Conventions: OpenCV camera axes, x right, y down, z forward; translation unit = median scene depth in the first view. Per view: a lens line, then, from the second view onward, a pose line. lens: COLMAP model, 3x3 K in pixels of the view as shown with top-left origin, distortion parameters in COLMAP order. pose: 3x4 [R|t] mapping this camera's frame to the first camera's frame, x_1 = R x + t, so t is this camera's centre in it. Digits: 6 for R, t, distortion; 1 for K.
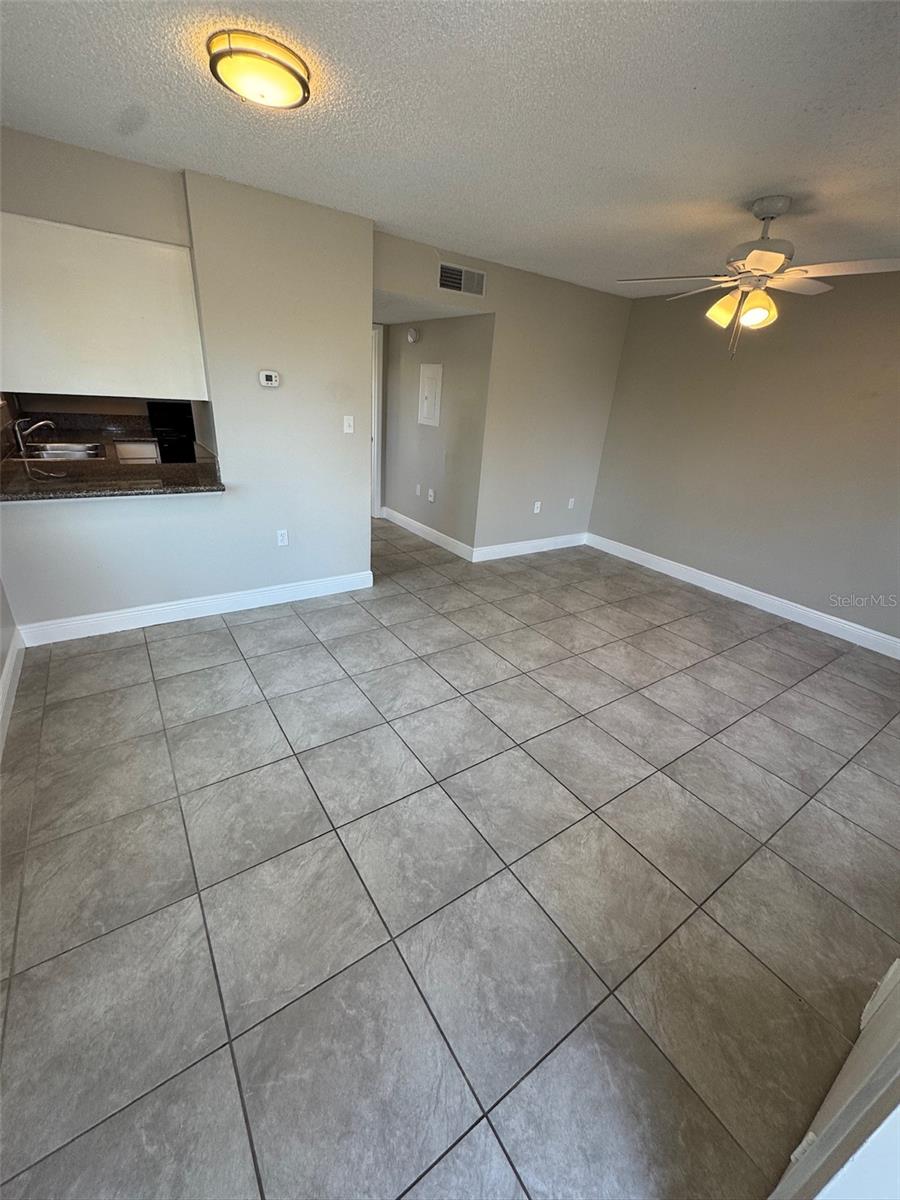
lens RADIAL K [[479.8, 0, 453.2], [0, 479.8, 600.1], [0, 0, 1]] dist [-0.001408, 0.000215]
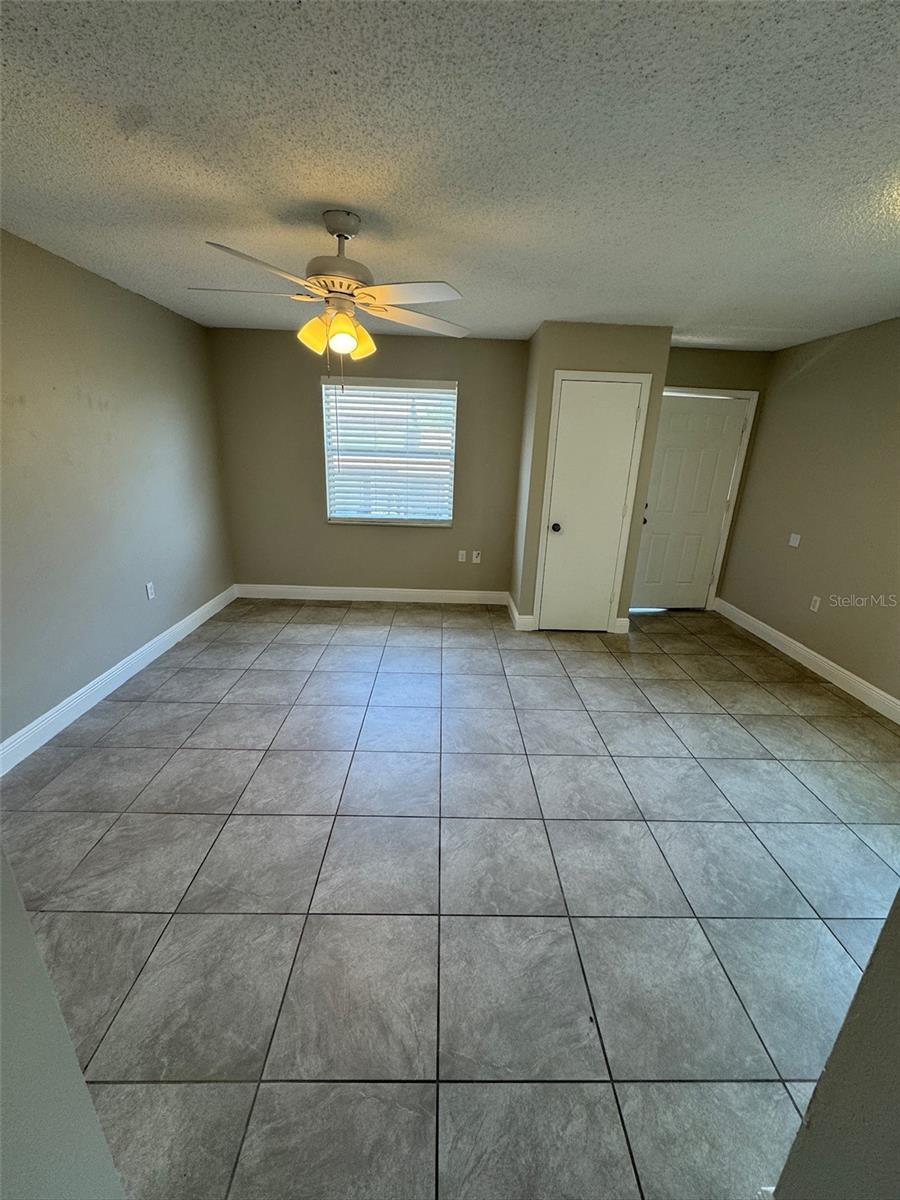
lens RADIAL K [[479.8, 0, 453.2], [0, 479.8, 600.1], [0, 0, 1]] dist [-0.001408, 0.000215]
pose [[-0.829891, -0.268373, 0.489139, -0.093131], [0.134794, 0.754293, 0.642551, -0.622238], [-0.541398, 0.599181, -0.589806, 1.354494]]
